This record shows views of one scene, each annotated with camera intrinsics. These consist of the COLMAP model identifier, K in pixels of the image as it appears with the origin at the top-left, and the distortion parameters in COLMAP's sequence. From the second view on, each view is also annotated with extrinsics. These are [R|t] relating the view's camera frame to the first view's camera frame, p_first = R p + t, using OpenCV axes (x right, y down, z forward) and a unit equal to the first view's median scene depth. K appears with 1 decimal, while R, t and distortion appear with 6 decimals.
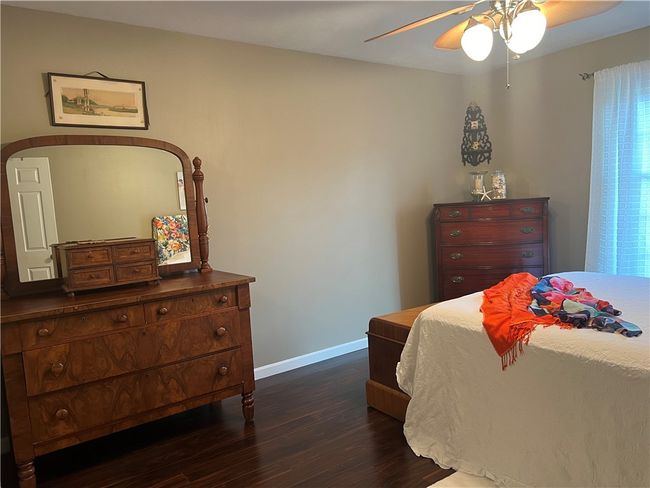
lens RADIAL K [[493.2, 0, 325.4], [0, 493.2, 247.1], [0, 0, 1]] dist [0.035520, -0.012802]
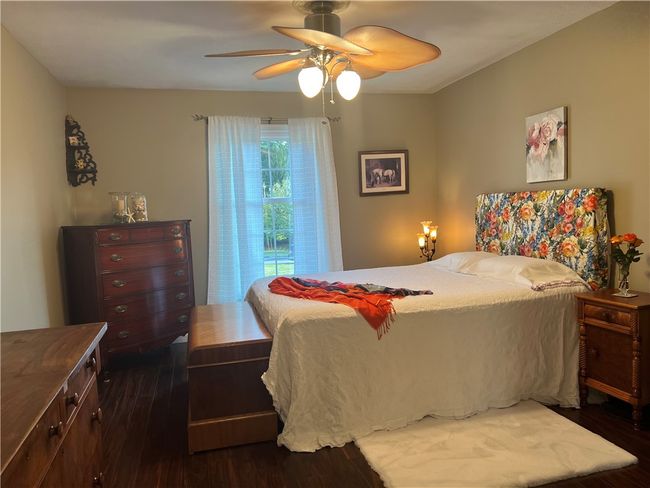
lens RADIAL K [[493.2, 0, 325.4], [0, 493.2, 243.2], [0, 0, 1]] dist [0.035520, -0.012802]
pose [[0.344675, -0.025288, 0.938381, -0.397204], [0.110031, 0.993835, -0.013633, -0.000596], [-0.932251, 0.107950, 0.345332, 0.289910]]
